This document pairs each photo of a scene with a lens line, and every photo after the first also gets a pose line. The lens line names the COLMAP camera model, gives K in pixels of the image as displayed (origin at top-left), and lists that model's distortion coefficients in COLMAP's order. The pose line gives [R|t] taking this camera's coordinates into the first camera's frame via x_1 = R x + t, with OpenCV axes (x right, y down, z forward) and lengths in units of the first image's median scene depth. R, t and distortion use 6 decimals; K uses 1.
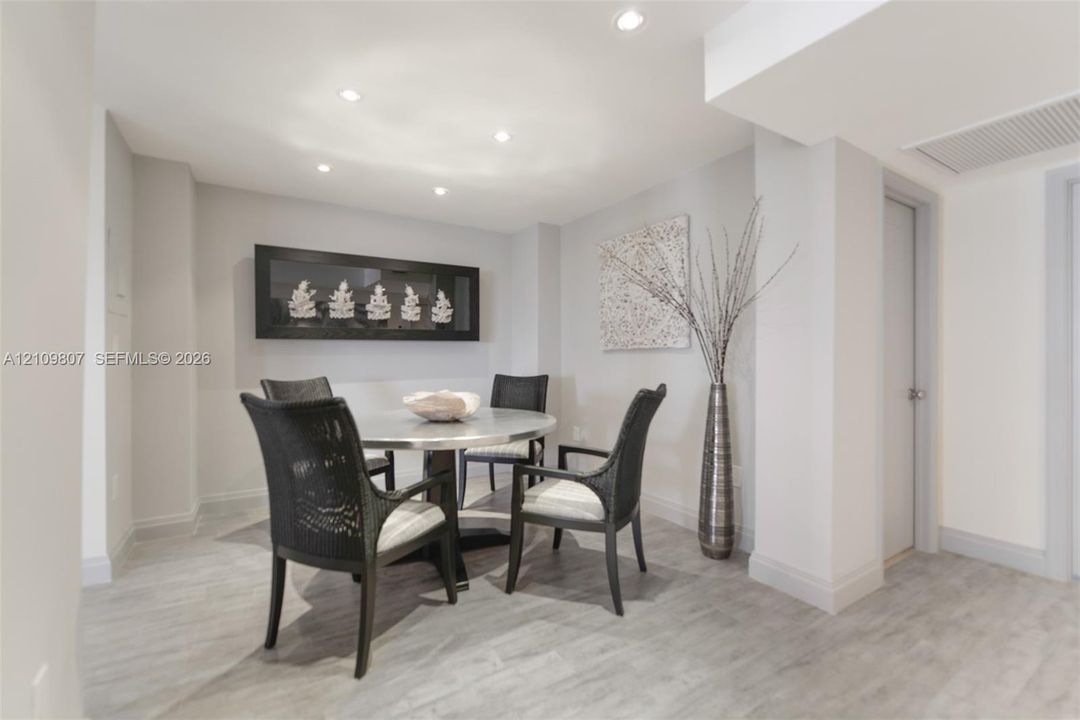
lens RADIAL K [[456.8, 0, 537.9], [0, 456.8, 358.1], [0, 0, 1]] dist [-0.007243, -0.000228]
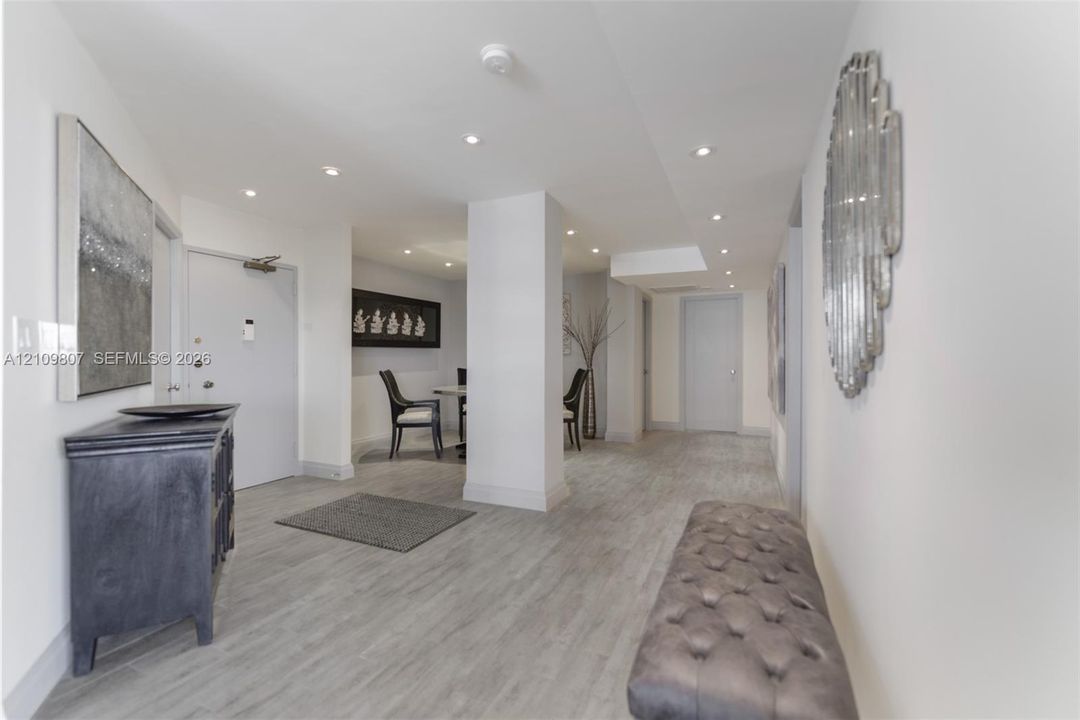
lens RADIAL K [[456.8, 0, 540.9], [0, 456.8, 358.3], [0, 0, 1]] dist [-0.007243, -0.000228]
pose [[0.830217, -0.000235, 0.557440, -0.794001], [-0.000383, 0.999999, 0.000992, -0.001885], [-0.557440, -0.001038, 0.830216, -0.597545]]
